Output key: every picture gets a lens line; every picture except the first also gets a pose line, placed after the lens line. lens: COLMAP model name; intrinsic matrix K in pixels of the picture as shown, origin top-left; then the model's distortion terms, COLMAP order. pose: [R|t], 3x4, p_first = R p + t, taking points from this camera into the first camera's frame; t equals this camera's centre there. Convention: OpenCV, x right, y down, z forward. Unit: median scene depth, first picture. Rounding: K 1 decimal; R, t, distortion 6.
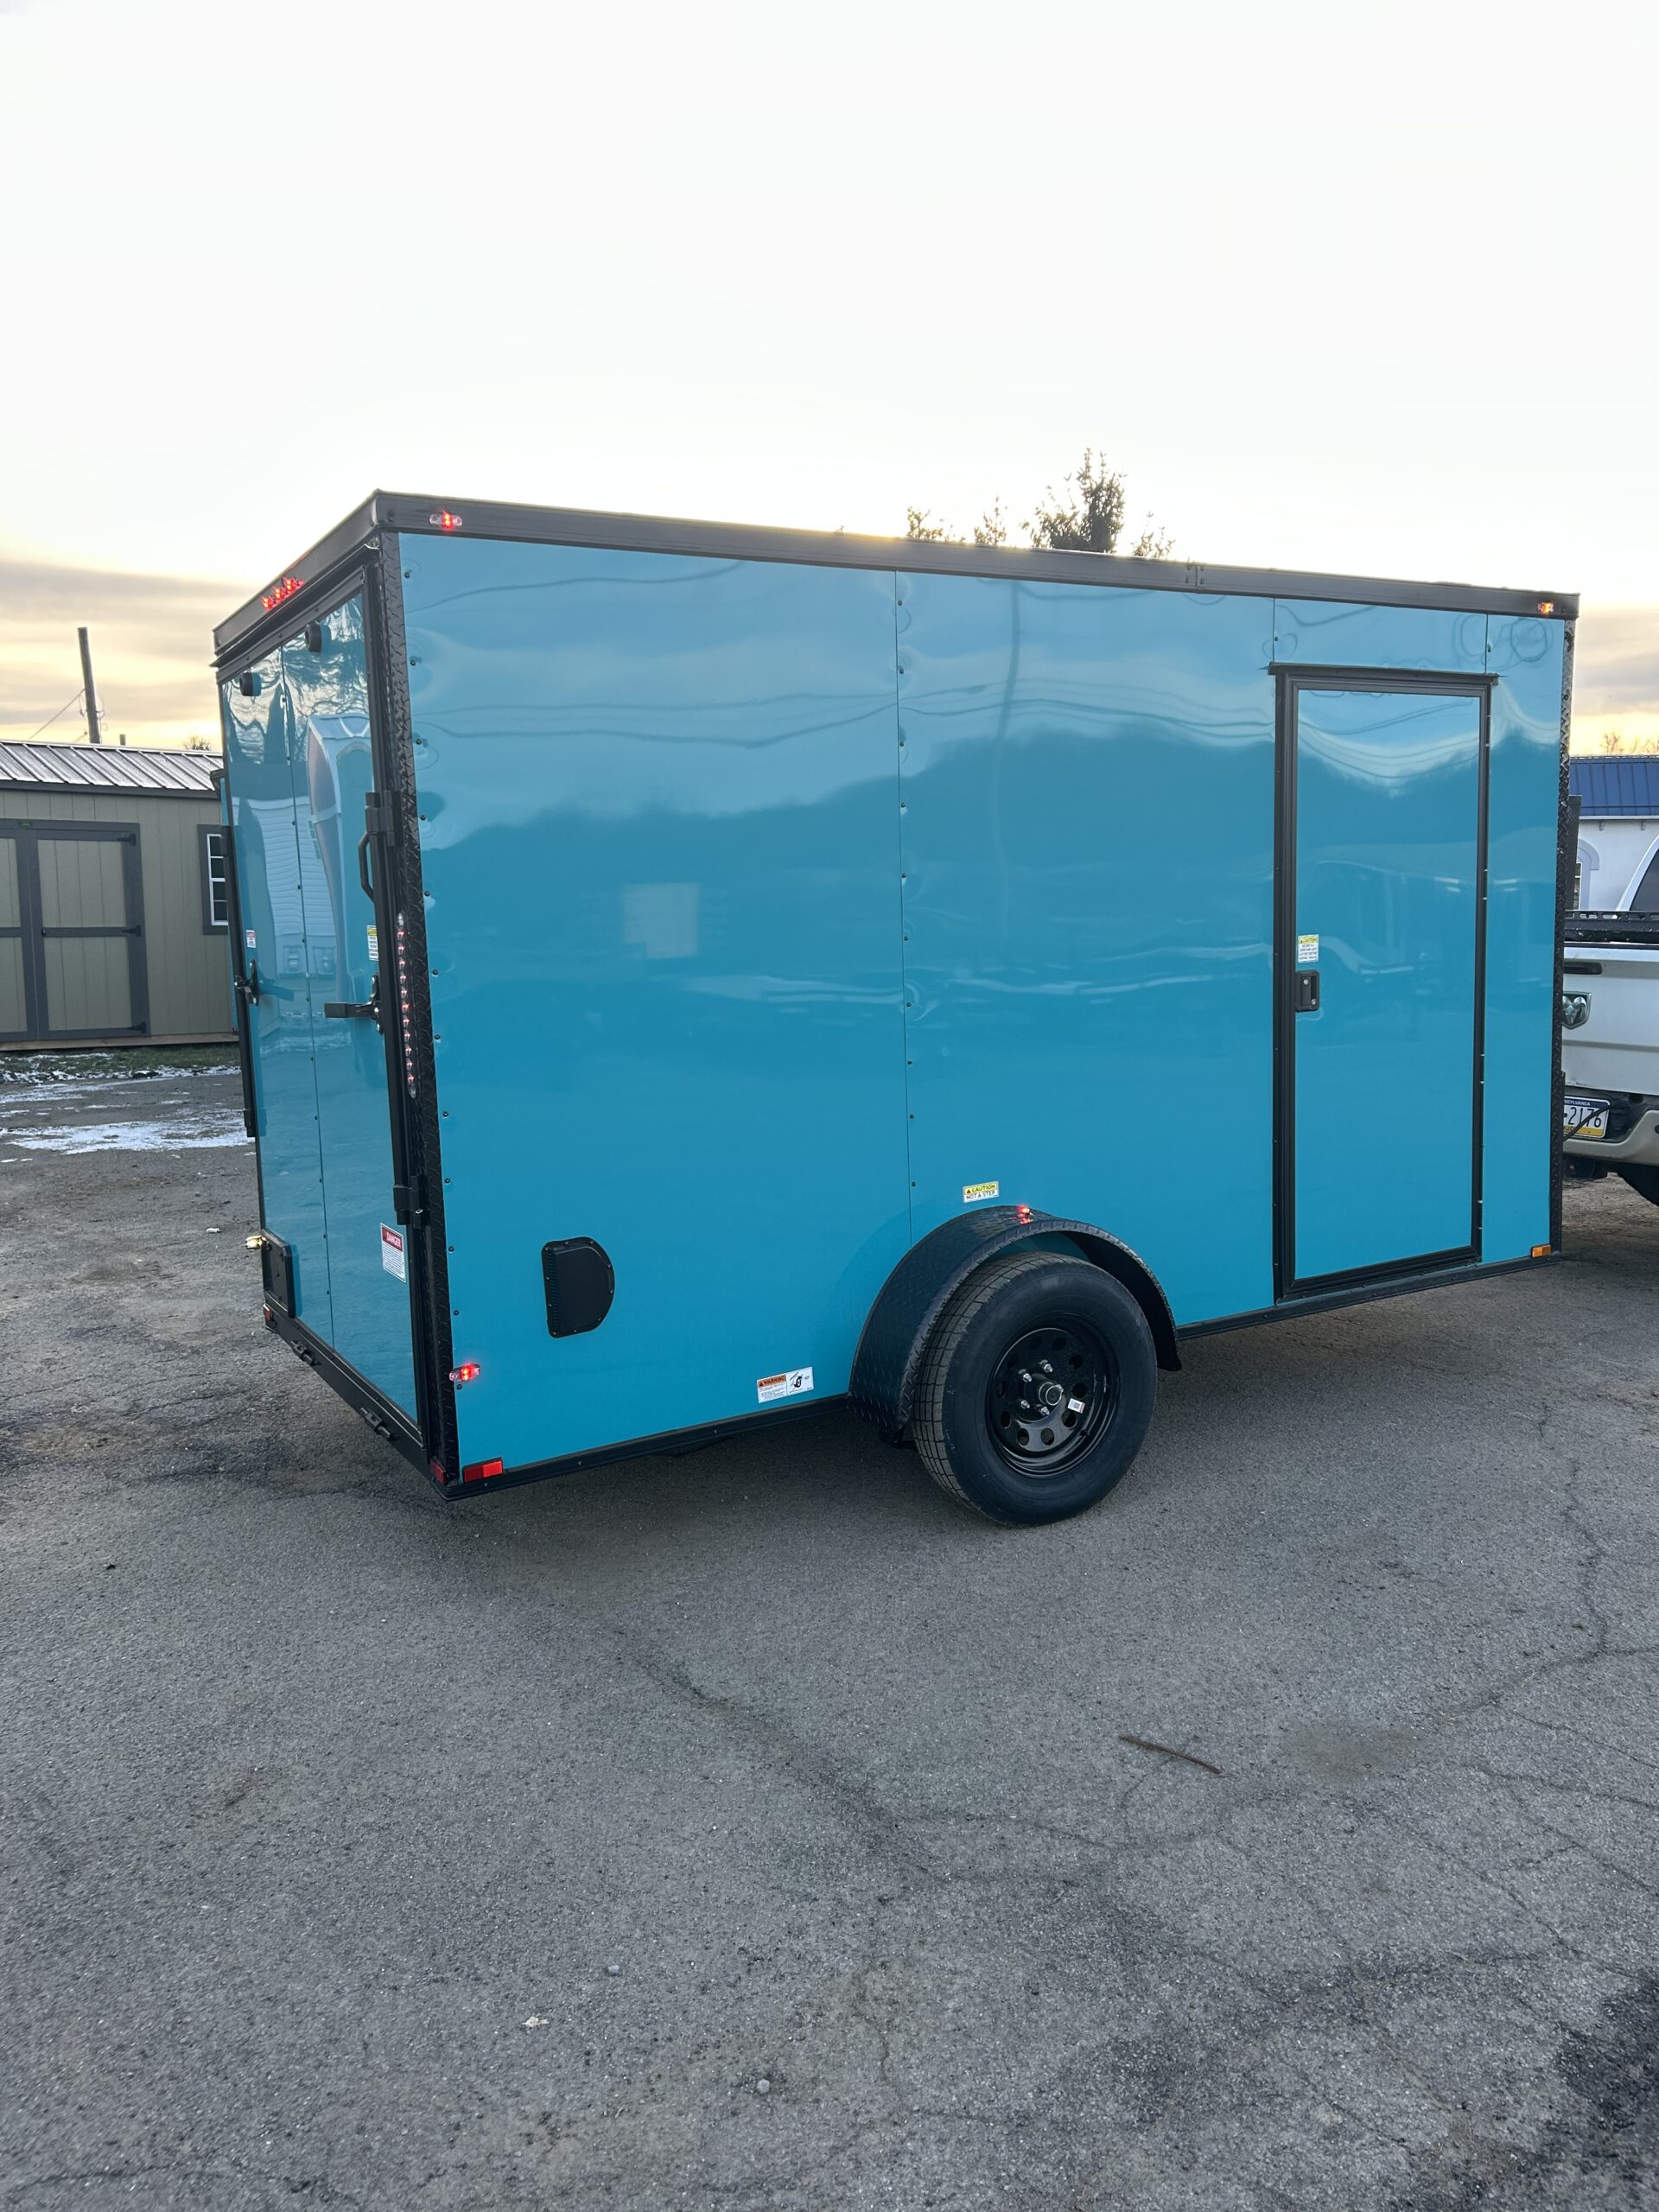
lens RADIAL K [[1643.4, 0, 829.5], [0, 1643.4, 1106.0], [0, 0, 1]] dist [0.006438, 0.002932]
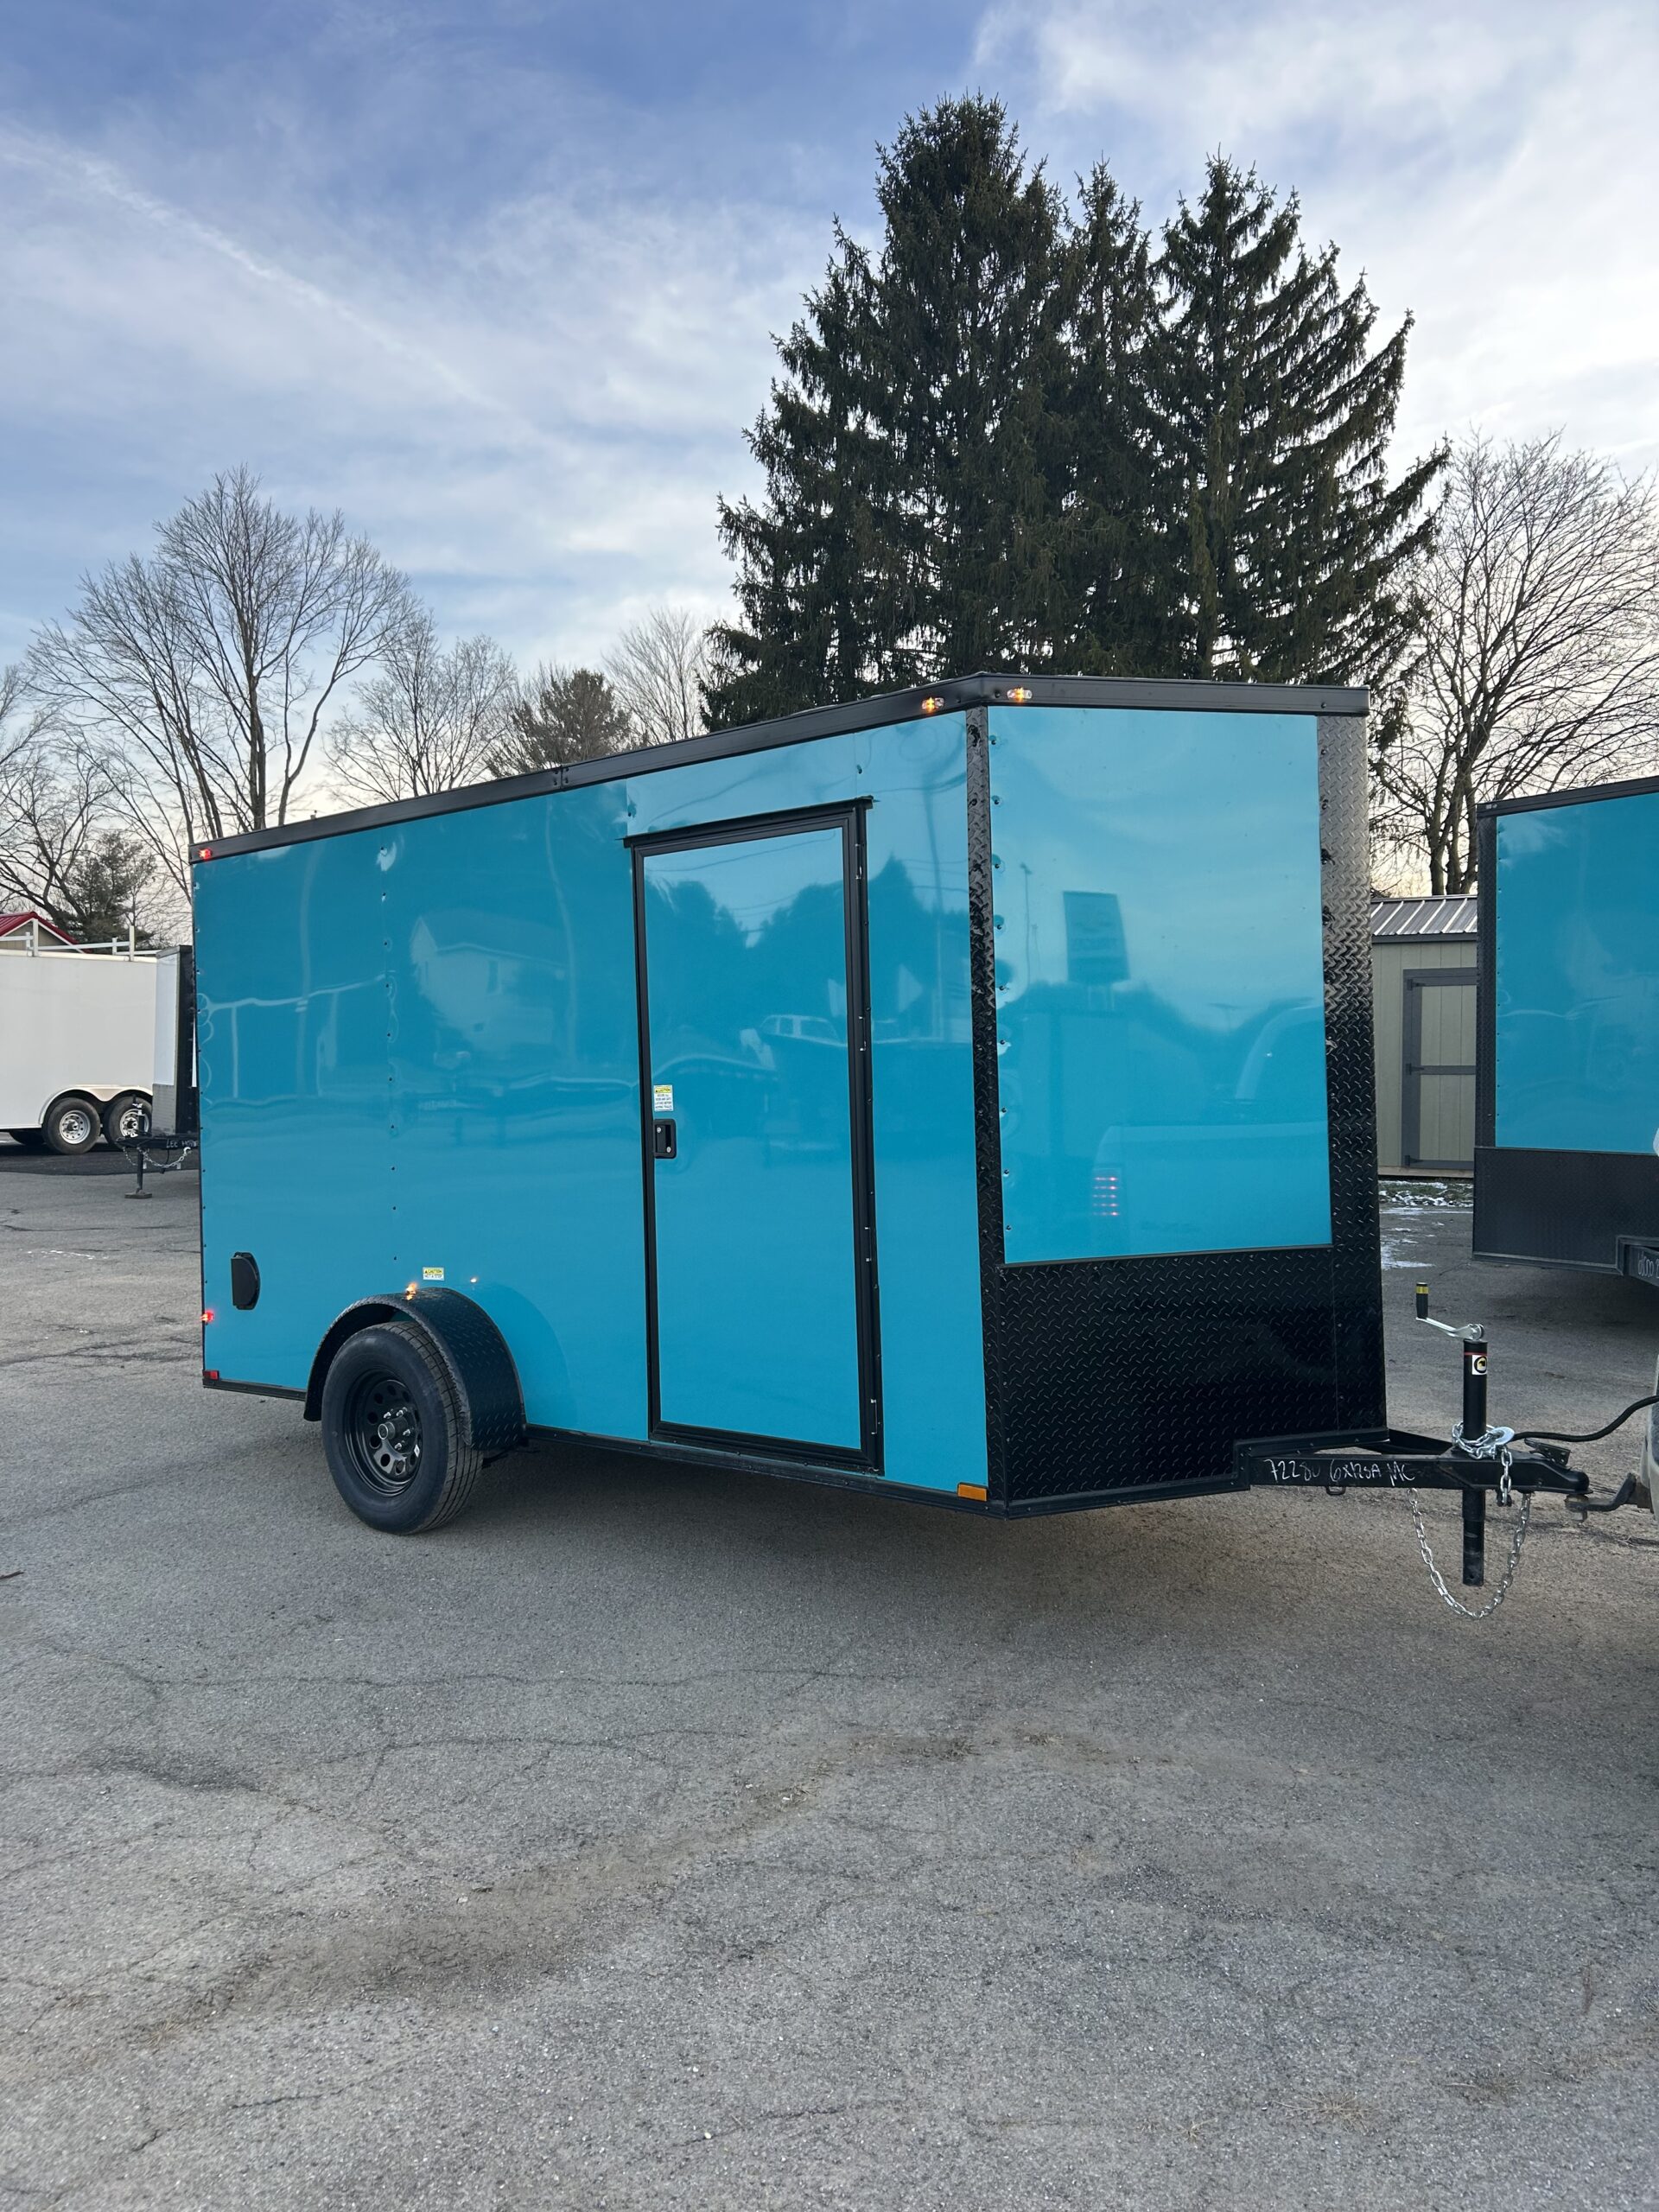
lens RADIAL K [[1661.2, 0, 837.3], [0, 1661.2, 1087.8], [0, 0, 1]] dist [0.038803, -0.002112]
pose [[0.367052, 0.019069, -0.930005, 1.332426], [-0.104493, 0.994307, -0.020854, -0.093614], [0.924313, 0.104833, 0.366955, 0.729648]]
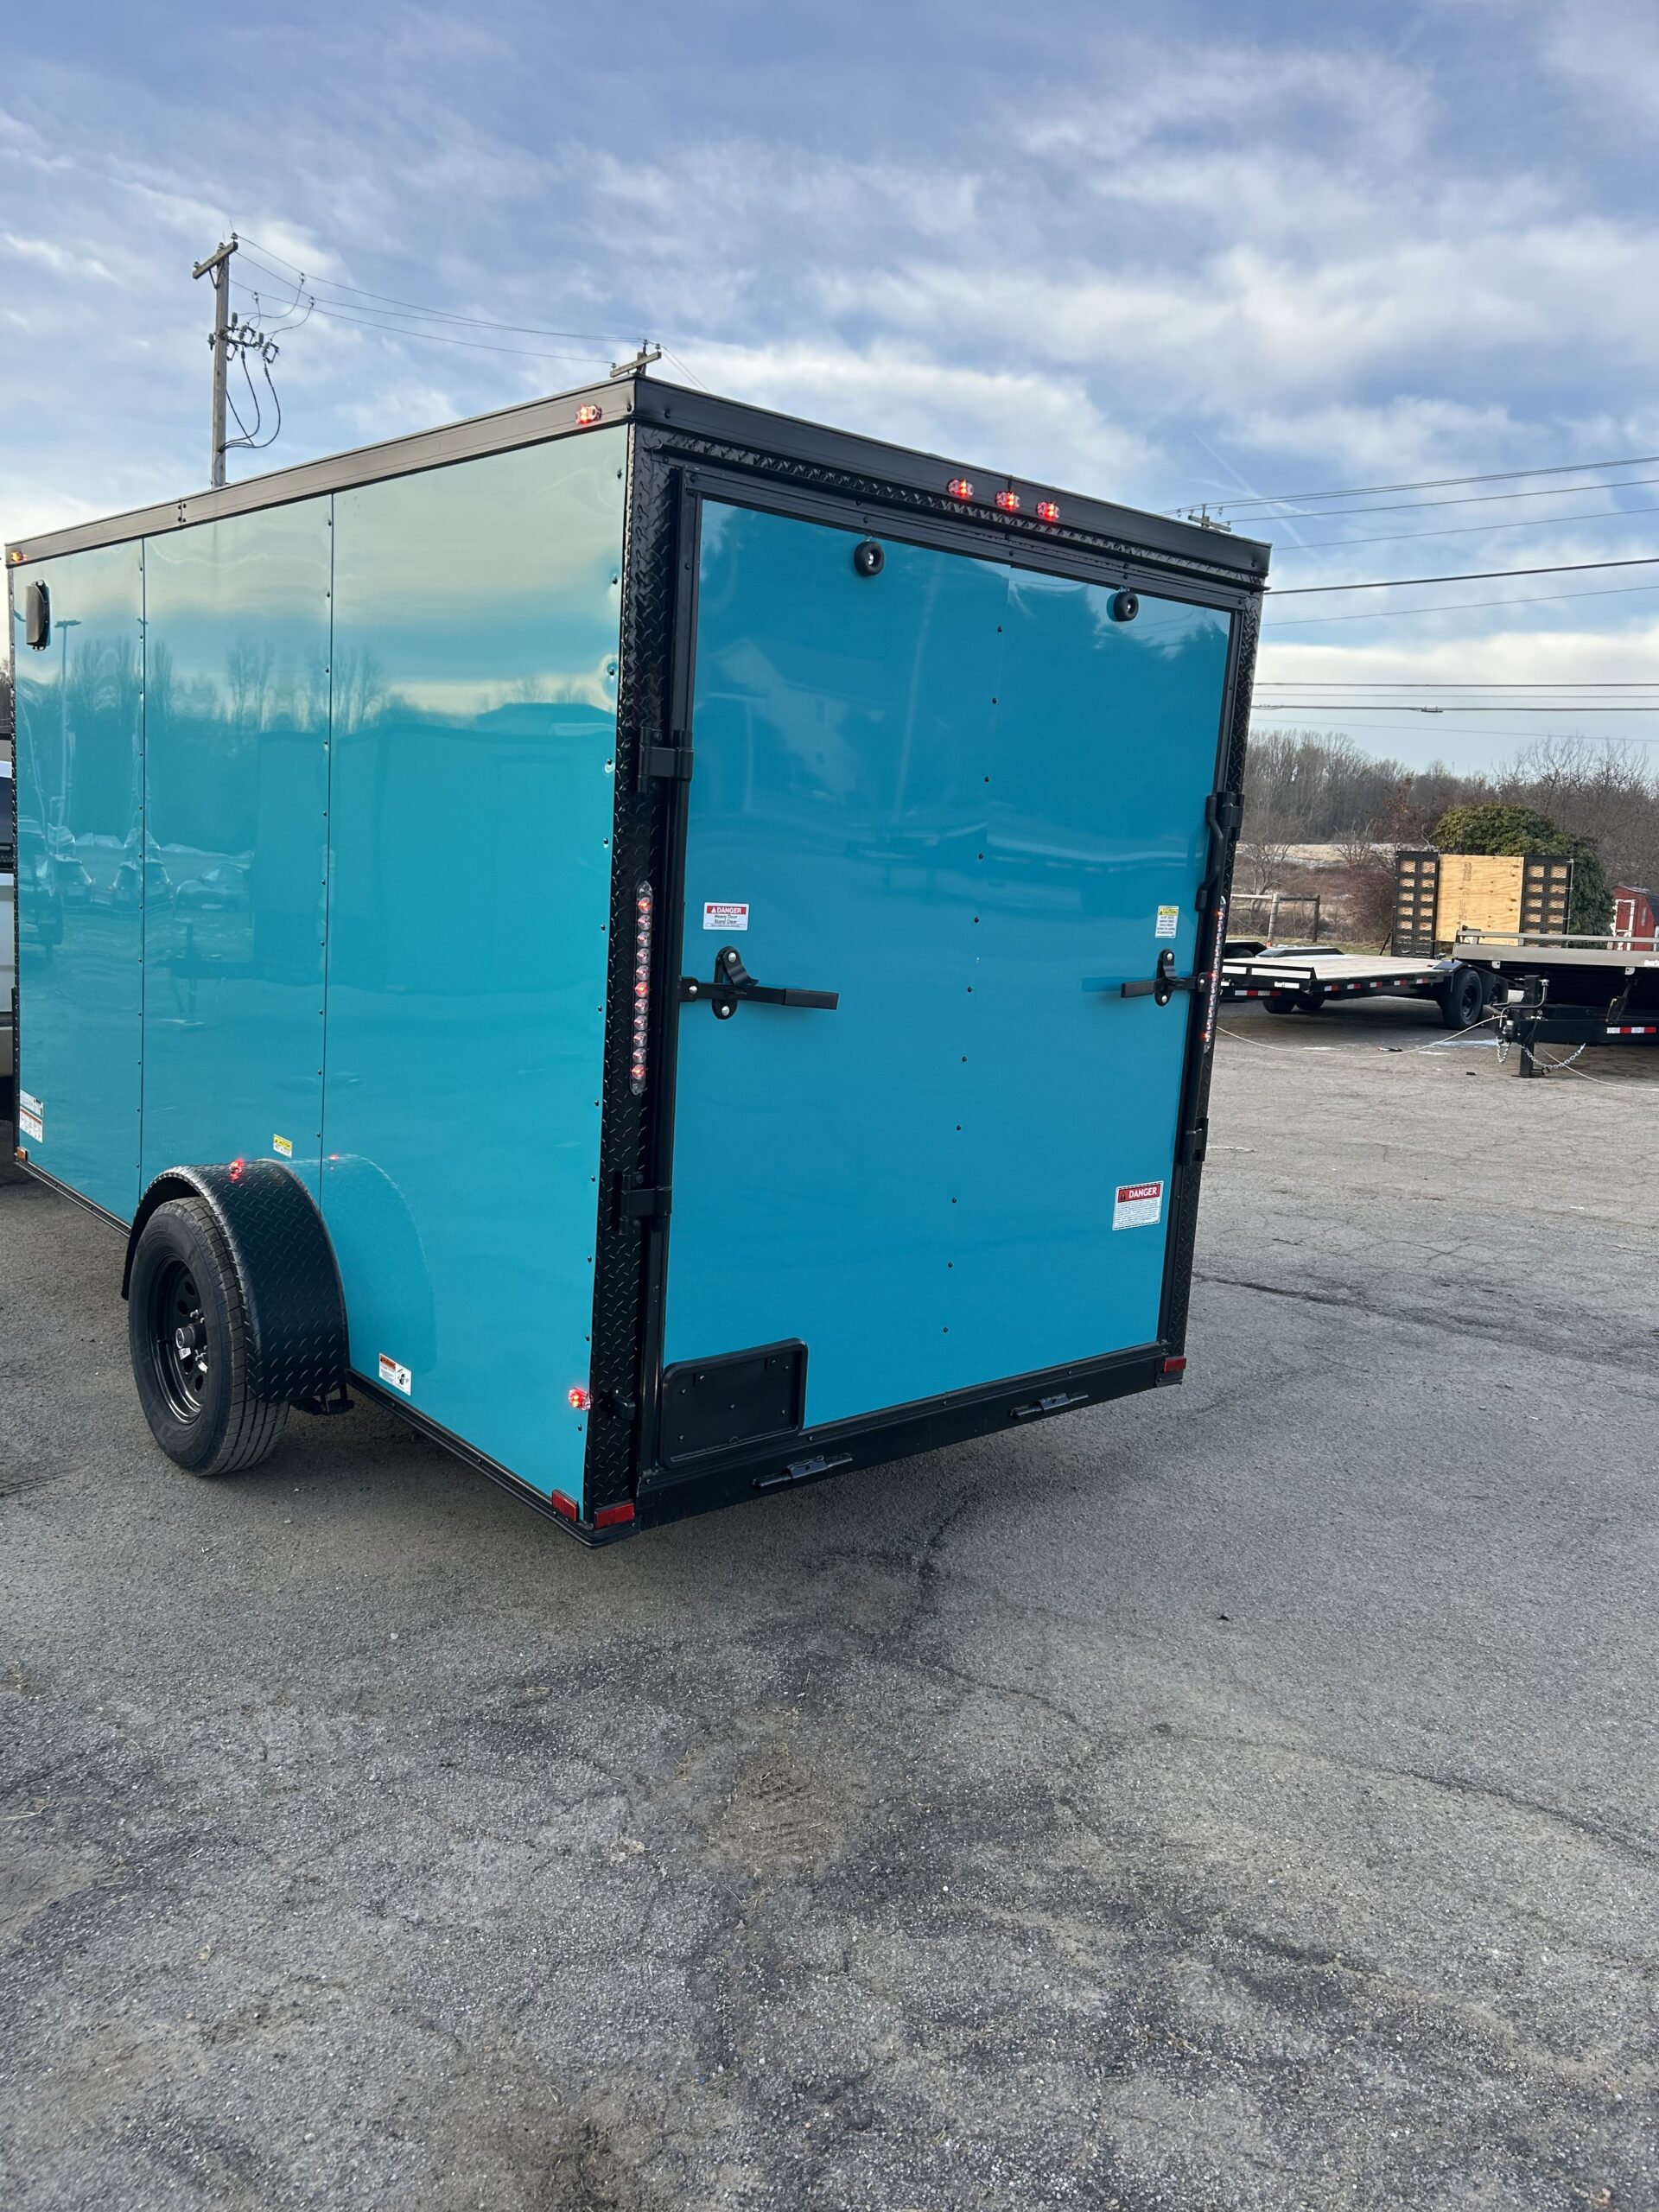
lens RADIAL K [[1661.2, 0, 837.3], [0, 1661.2, 1087.8], [0, 0, 1]] dist [0.038803, -0.002112]
pose [[-0.198037, -0.127202, 0.971906, -1.048500], [0.062239, 0.987911, 0.141979, -0.124714], [-0.978217, 0.088607, -0.187726, 1.139786]]
